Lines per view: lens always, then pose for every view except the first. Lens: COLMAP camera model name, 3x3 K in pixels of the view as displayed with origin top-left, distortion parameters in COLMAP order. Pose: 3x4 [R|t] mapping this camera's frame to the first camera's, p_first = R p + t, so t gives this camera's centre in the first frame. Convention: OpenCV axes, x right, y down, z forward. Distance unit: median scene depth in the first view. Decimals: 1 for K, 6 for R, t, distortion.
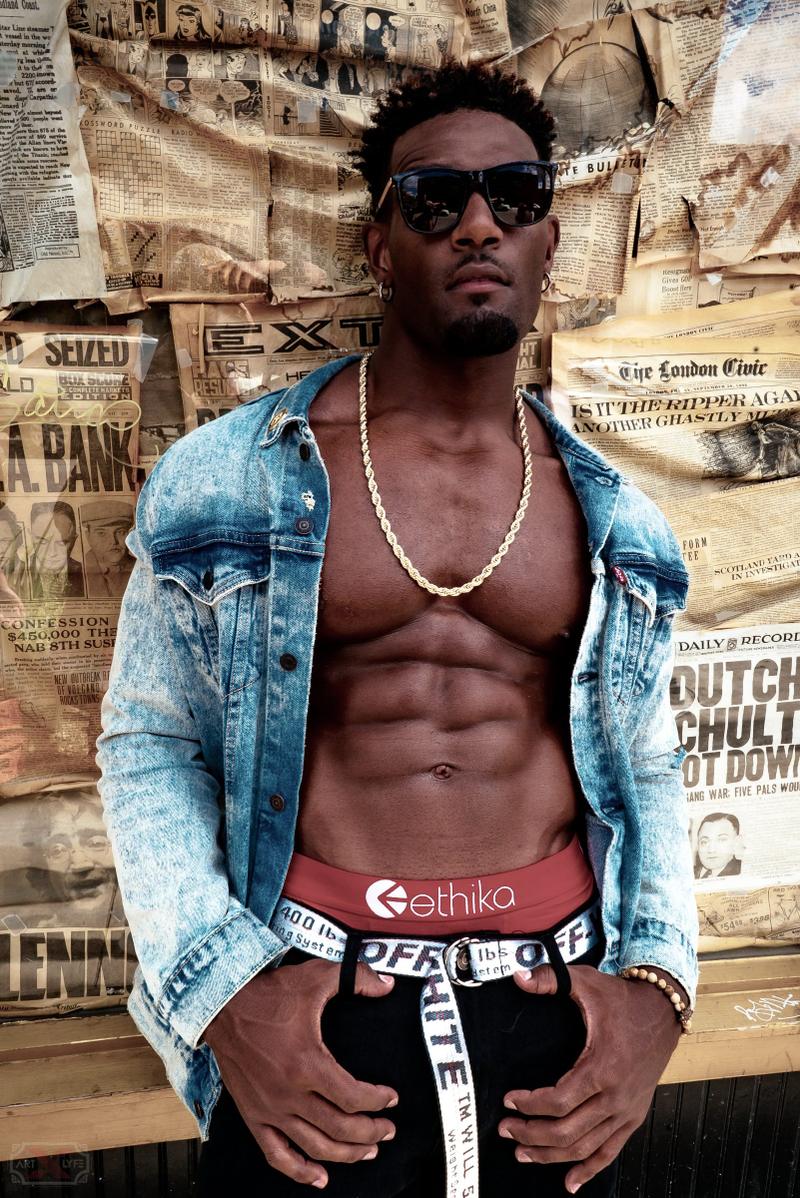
lens RADIAL K [[947.6, 0, 400.0], [0, 947.6, 599.0], [0, 0, 1]] dist [0.071274, -0.008153]
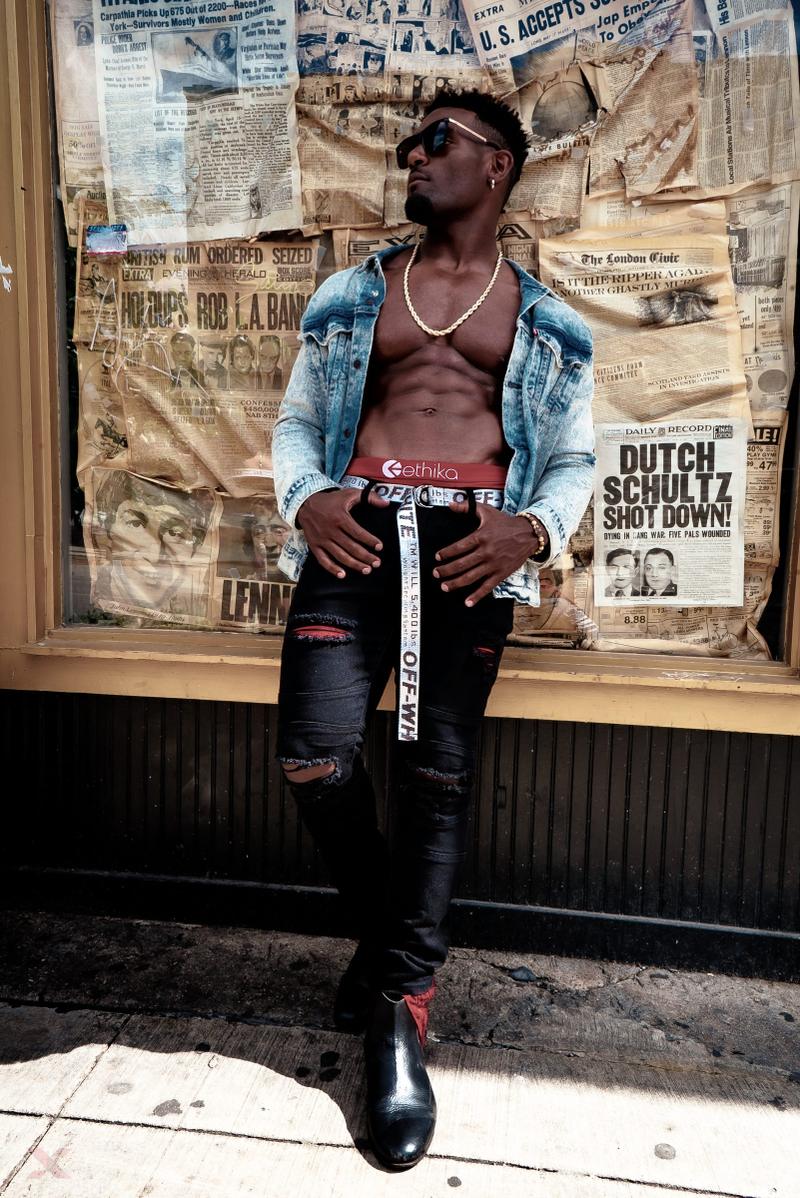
lens RADIAL K [[921.4, 0, 400.0], [0, 921.4, 599.0], [0, 0, 1]] dist [0.050838, -0.000896]
pose [[0.958763, 0.037180, -0.281764, 0.446760], [-0.077503, 0.988035, -0.133345, 0.669033], [0.273434, 0.149684, 0.950173, -0.643012]]
